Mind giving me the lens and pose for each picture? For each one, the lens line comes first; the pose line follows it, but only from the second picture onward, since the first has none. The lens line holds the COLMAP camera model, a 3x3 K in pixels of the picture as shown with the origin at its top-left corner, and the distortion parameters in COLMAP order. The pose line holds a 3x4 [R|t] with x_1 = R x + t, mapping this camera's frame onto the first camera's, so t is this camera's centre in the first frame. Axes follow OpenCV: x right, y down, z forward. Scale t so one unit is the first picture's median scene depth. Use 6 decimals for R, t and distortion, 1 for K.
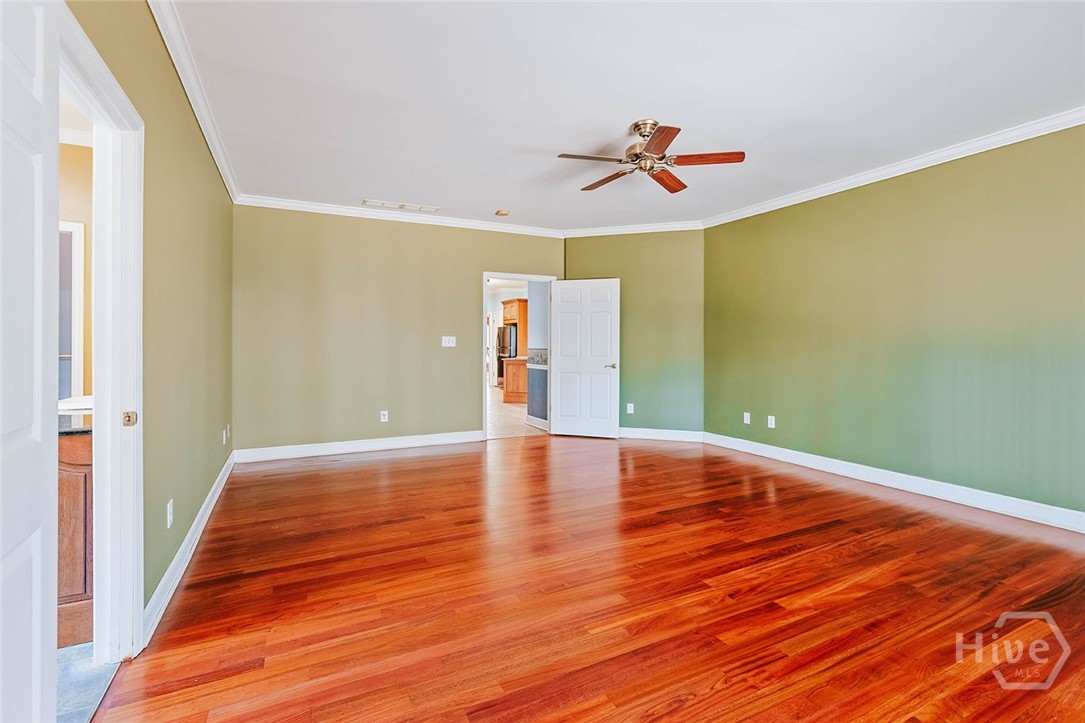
lens RADIAL K [[488.8, 0, 539.5], [0, 488.8, 352.0], [0, 0, 1]] dist [-0.014912, 0.004884]
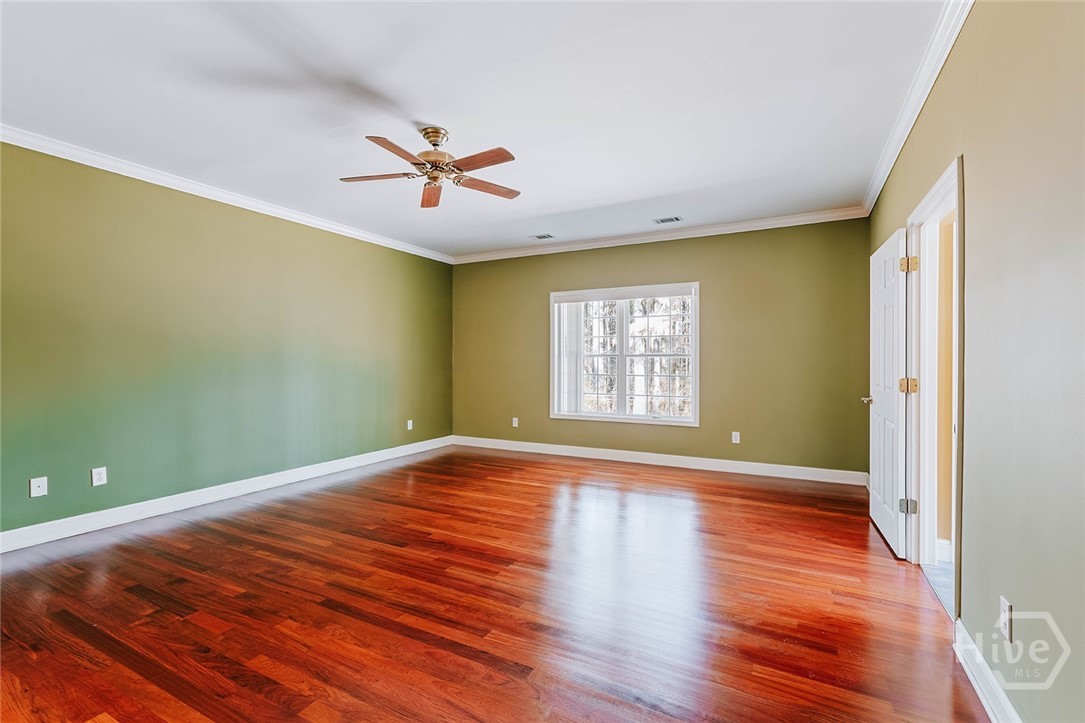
lens RADIAL K [[488.8, 0, 543.2], [0, 488.8, 359.9], [0, 0, 1]] dist [-0.014912, 0.004884]
pose [[-0.574900, 0.002340, 0.818221, -0.748221], [0.017556, 0.999801, 0.009476, -0.025428], [-0.818036, 0.019812, -0.574826, 1.498290]]
